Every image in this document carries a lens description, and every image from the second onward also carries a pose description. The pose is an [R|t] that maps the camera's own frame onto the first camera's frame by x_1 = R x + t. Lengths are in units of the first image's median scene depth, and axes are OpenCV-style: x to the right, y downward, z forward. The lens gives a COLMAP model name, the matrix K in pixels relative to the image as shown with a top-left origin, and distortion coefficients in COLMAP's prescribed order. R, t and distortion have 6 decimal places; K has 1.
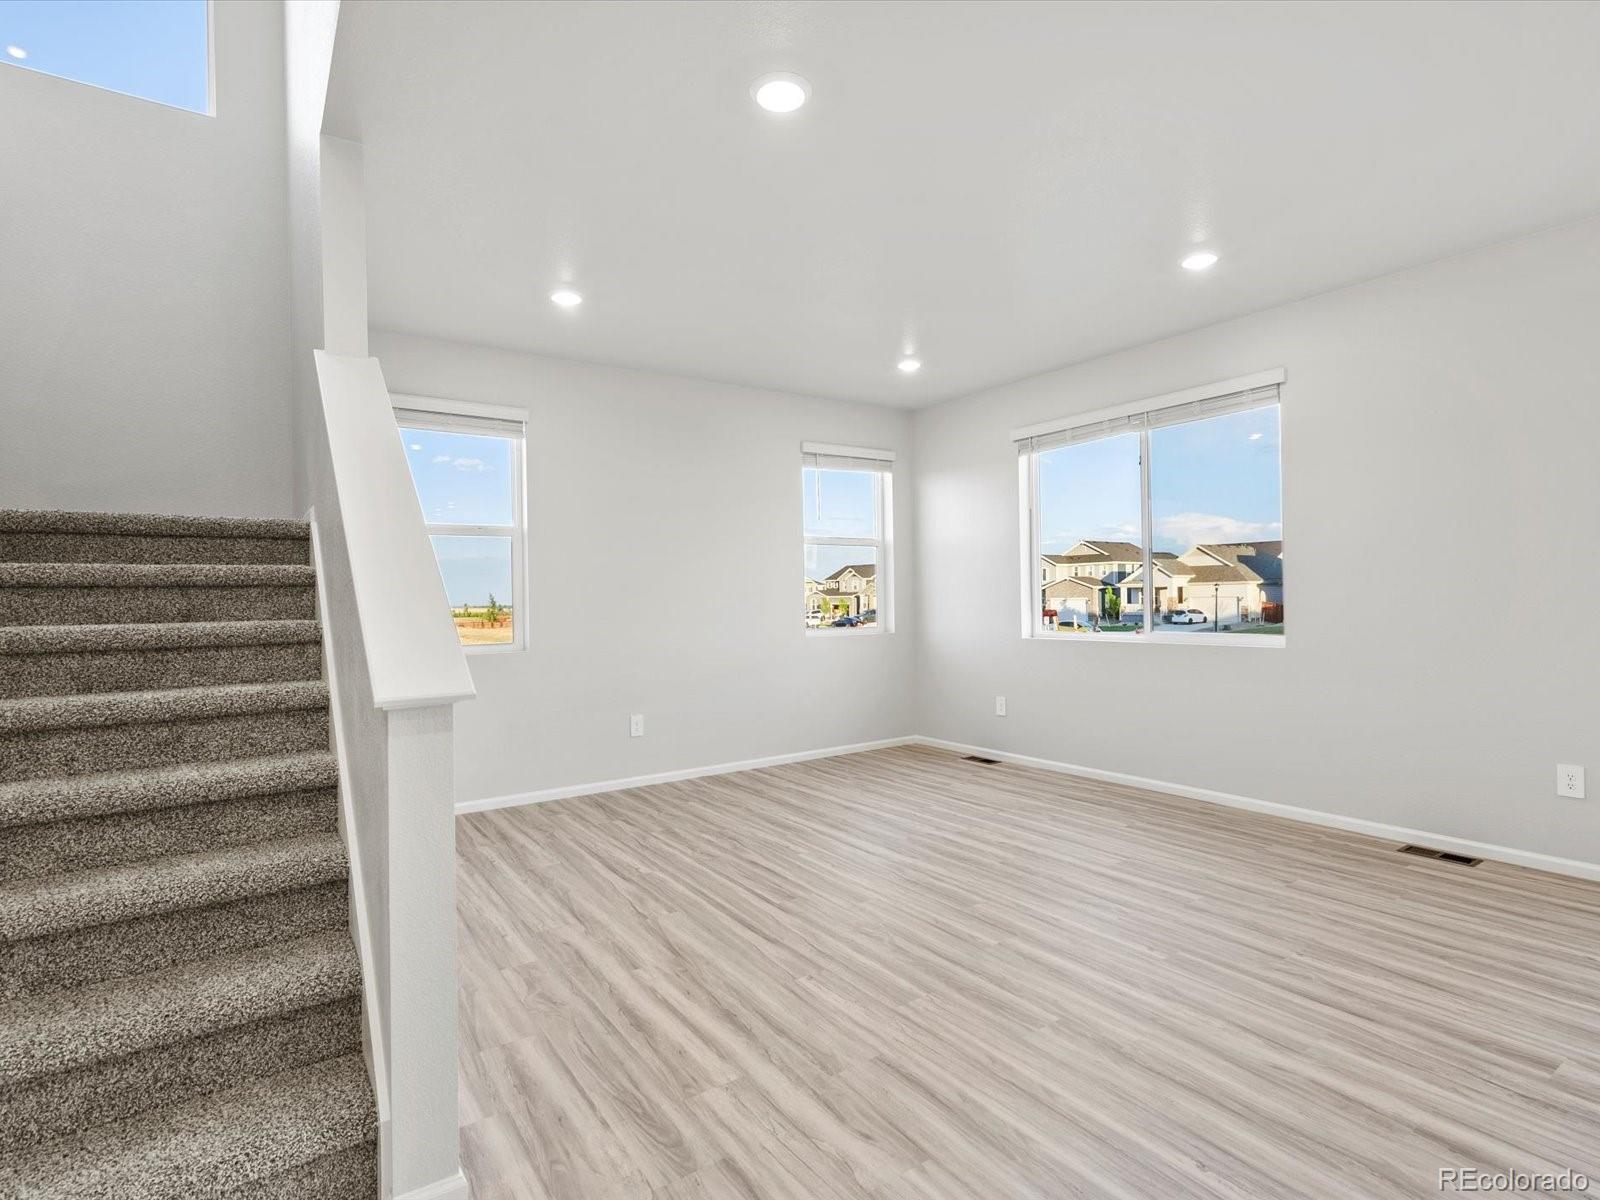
lens RADIAL K [[810.7, 0, 802.6], [0, 810.7, 602.5], [0, 0, 1]] dist [-0.006493, 0.003166]
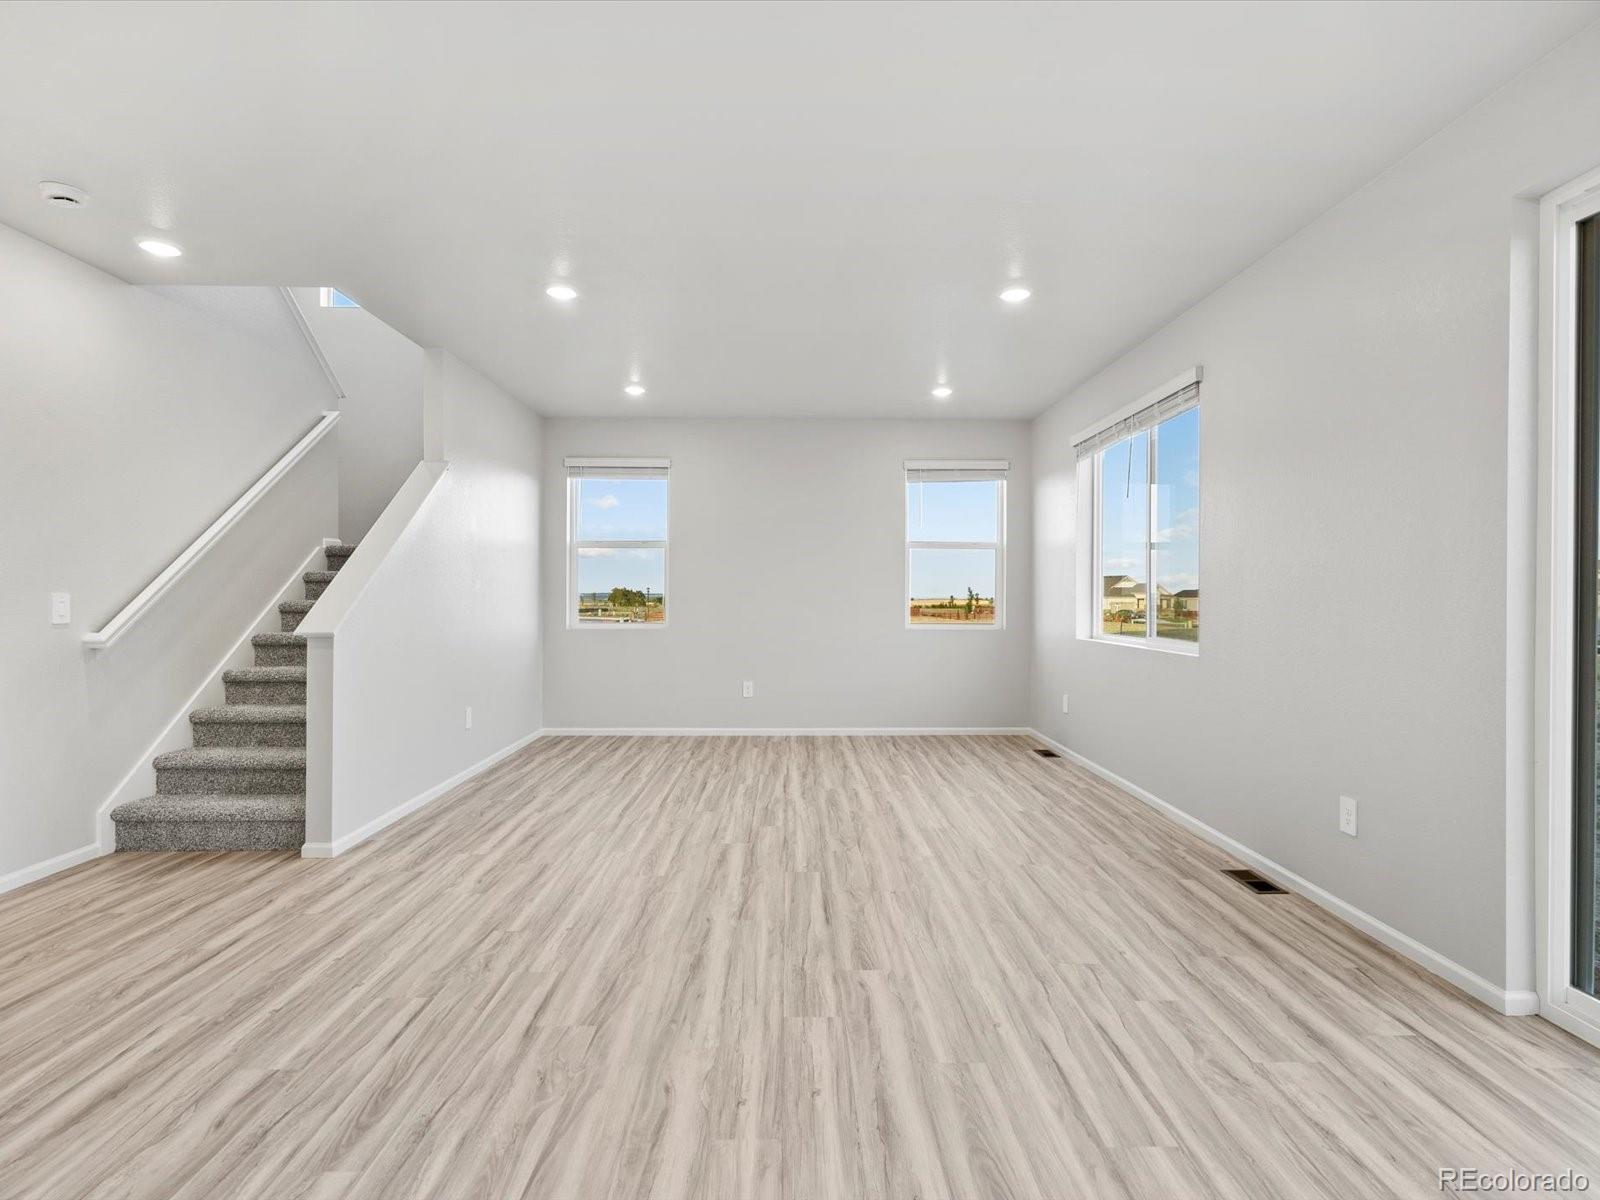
lens RADIAL K [[810.7, 0, 801.7], [0, 810.7, 601.5], [0, 0, 1]] dist [-0.006493, 0.003166]
pose [[0.831979, 0.023781, -0.554298, 0.866012], [-0.020113, 0.999717, 0.012701, -0.014224], [0.554443, 0.000581, 0.832221, -0.074725]]
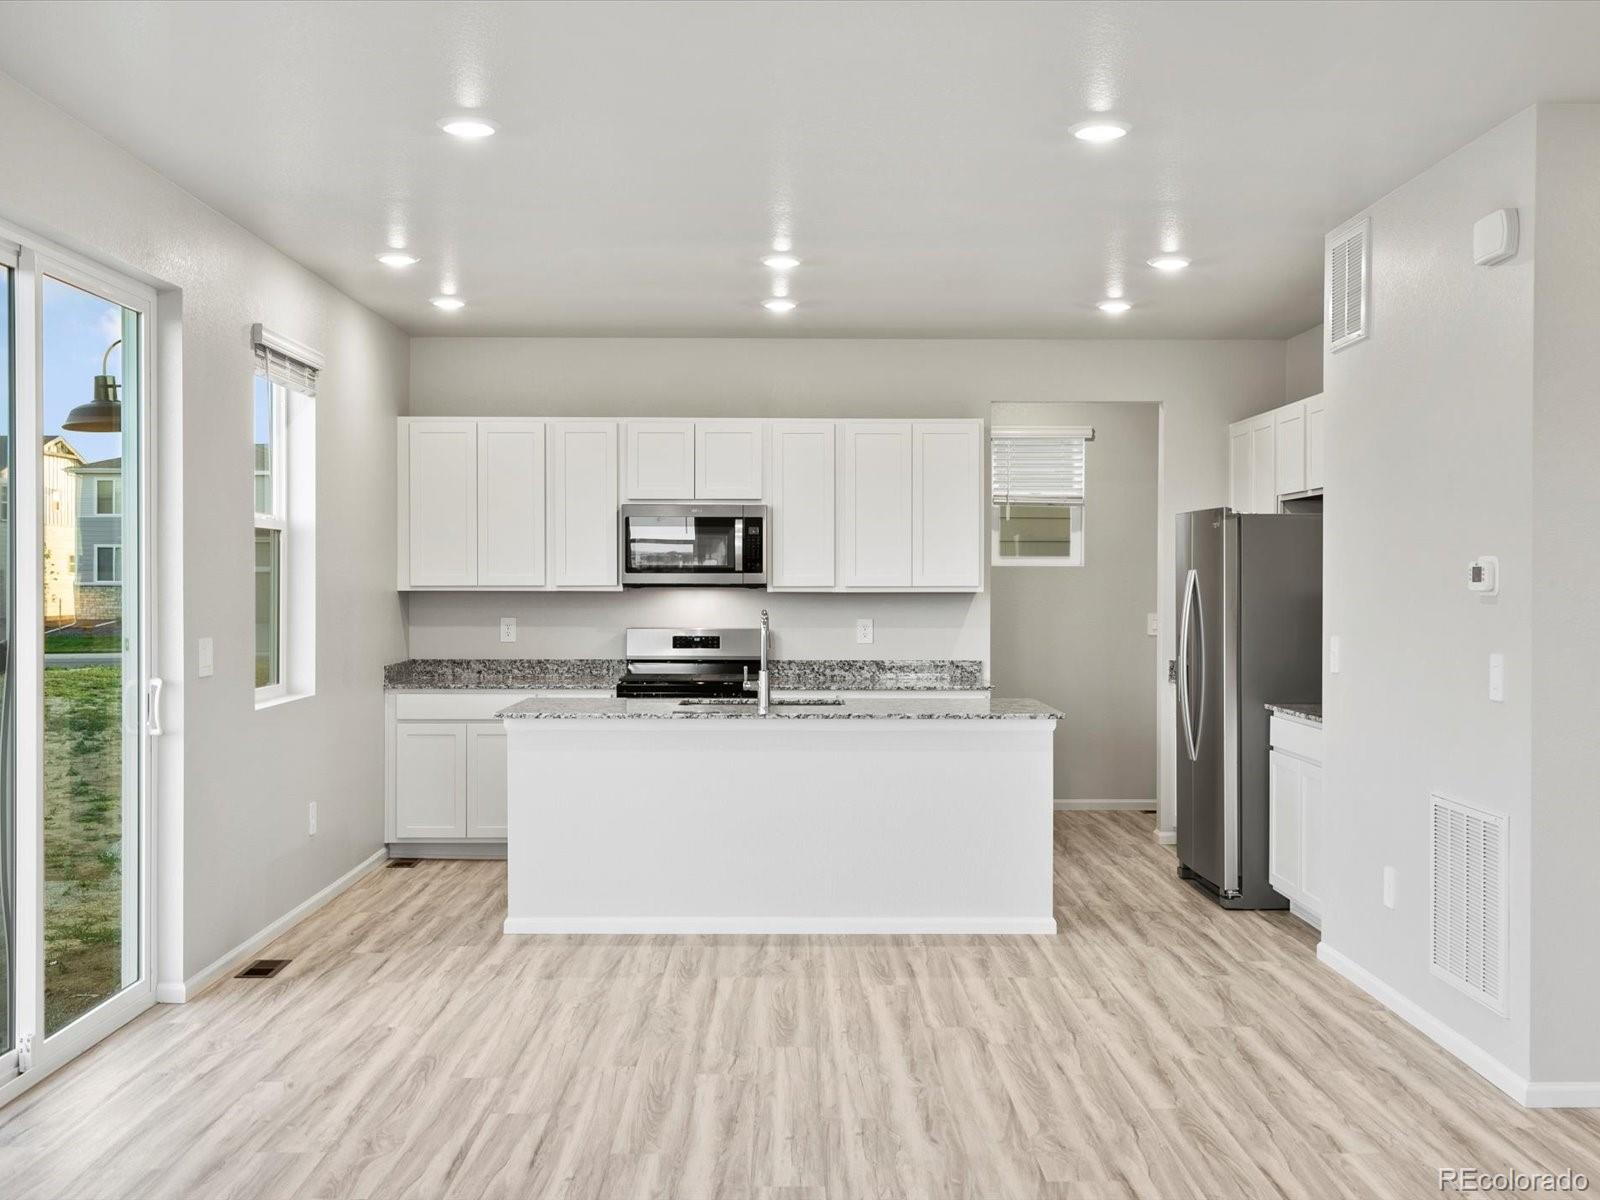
lens RADIAL K [[1765.0, 0, 803.5], [0, 1765.0, 598.6], [0, 0, 1]] dist [0.010458, 0.000000]
pose [[-0.829100, 0.008495, 0.559036, -0.121041], [0.014692, 0.999870, 0.006595, -0.063114], [-0.558907, 0.013681, -0.829117, 1.396768]]
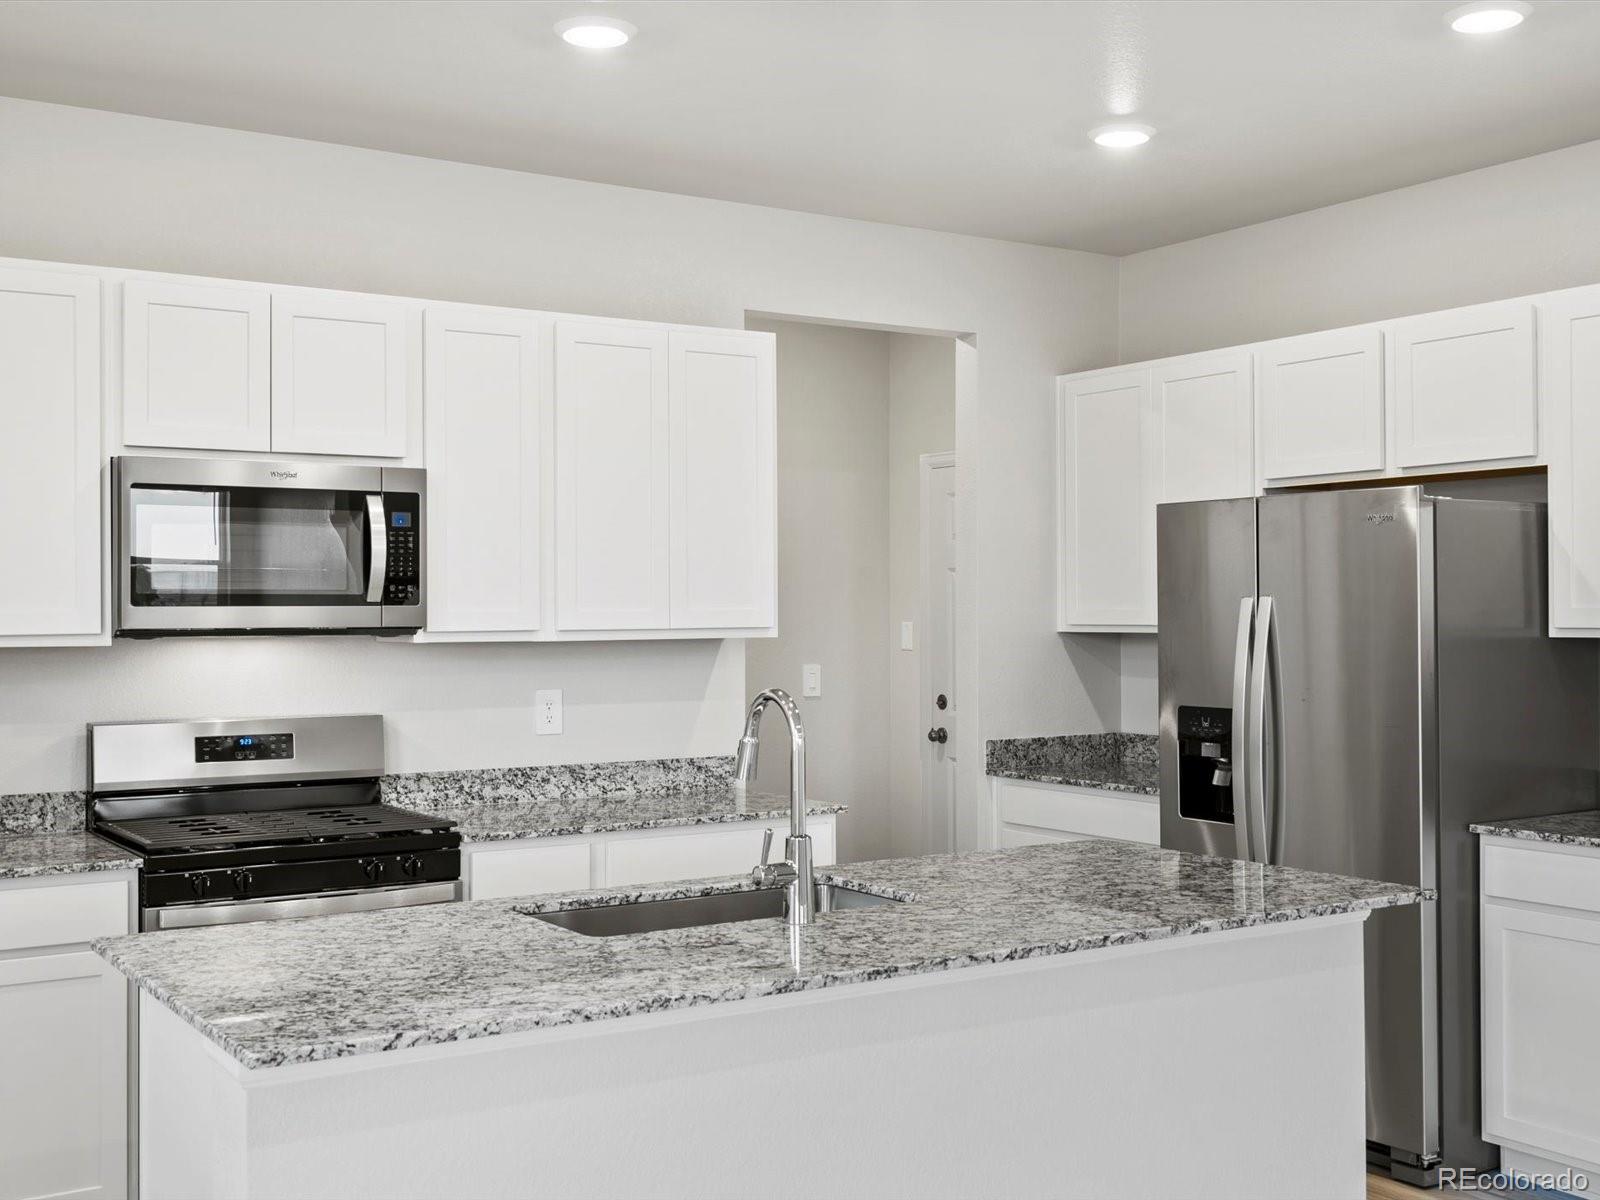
lens RADIAL K [[1776.1, 0, 799.3], [0, 1776.1, 598.2], [0, 0, 1]] dist [0.013211, 0.000000]
pose [[-0.999322, 0.021995, 0.029530, 1.013662], [0.021915, 0.999755, -0.003006, -0.078754], [-0.029589, -0.002357, -0.999559, 0.604376]]
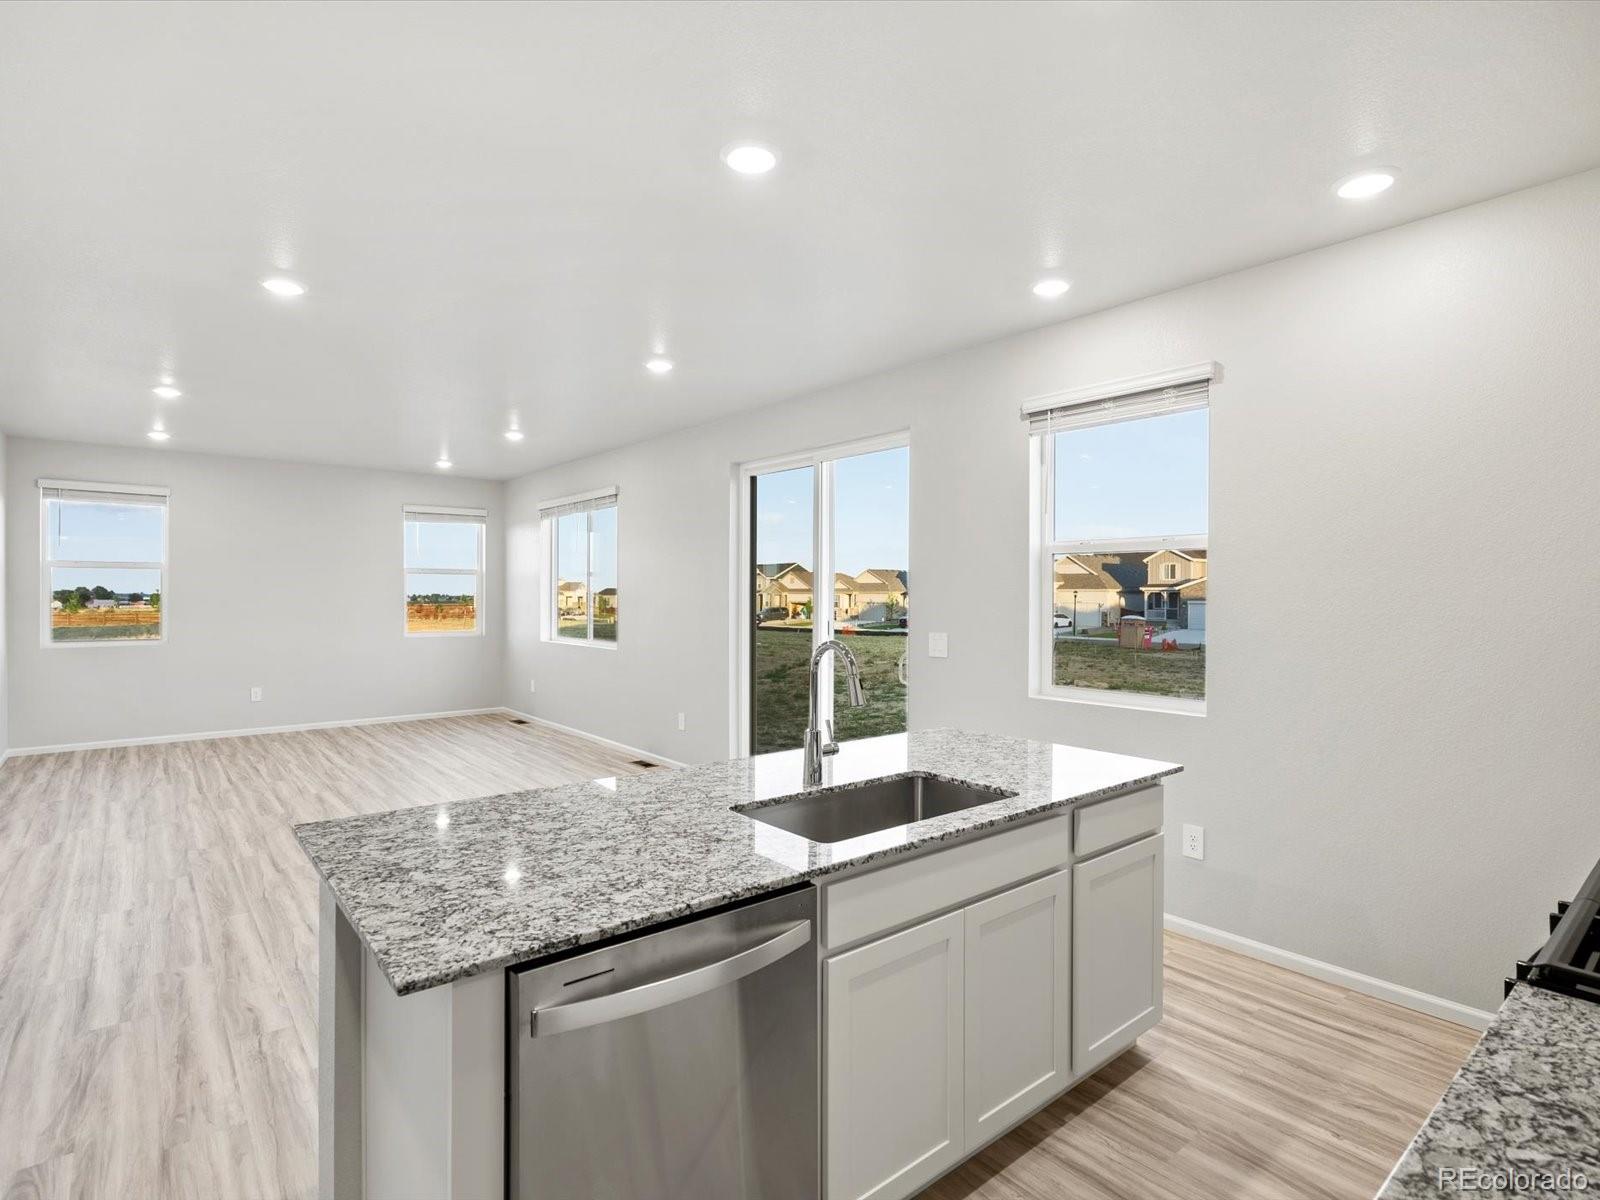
lens RADIAL K [[810.7, 0, 802.9], [0, 810.7, 596.6], [0, 0, 1]] dist [-0.006493, 0.003166]
pose [[0.995660, 0.021264, 0.090607, 0.975989], [-0.021024, 0.999772, -0.003599, -0.067788], [-0.090663, 0.001679, 0.995880, -0.868263]]
